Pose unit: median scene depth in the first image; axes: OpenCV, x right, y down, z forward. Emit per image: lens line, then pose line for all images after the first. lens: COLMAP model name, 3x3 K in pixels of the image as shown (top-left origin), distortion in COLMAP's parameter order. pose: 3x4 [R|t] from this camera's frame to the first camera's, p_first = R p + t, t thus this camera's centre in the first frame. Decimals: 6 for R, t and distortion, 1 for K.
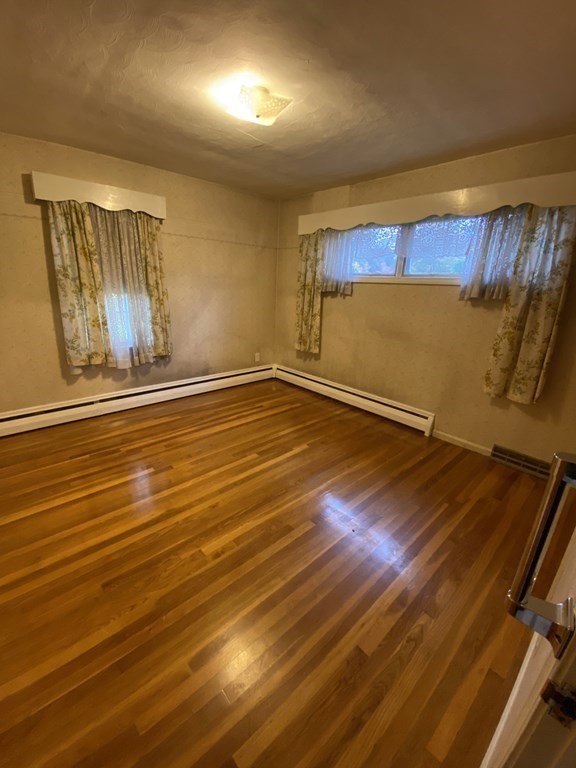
lens RADIAL K [[311.9, 0, 287.7], [0, 311.9, 386.6], [0, 0, 1]] dist [0.001504, -0.007258]
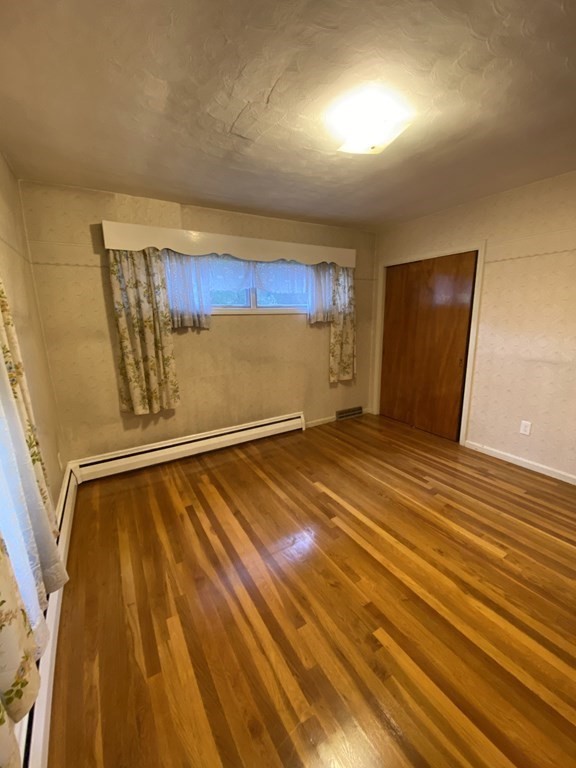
lens RADIAL K [[311.9, 0, 289.8], [0, 311.9, 383.1], [0, 0, 1]] dist [0.001504, -0.007258]
pose [[0.183393, -0.249293, 0.950905, -0.732721], [0.331622, 0.926298, 0.178884, -0.269956], [-0.925415, 0.282535, 0.252548, 0.707784]]
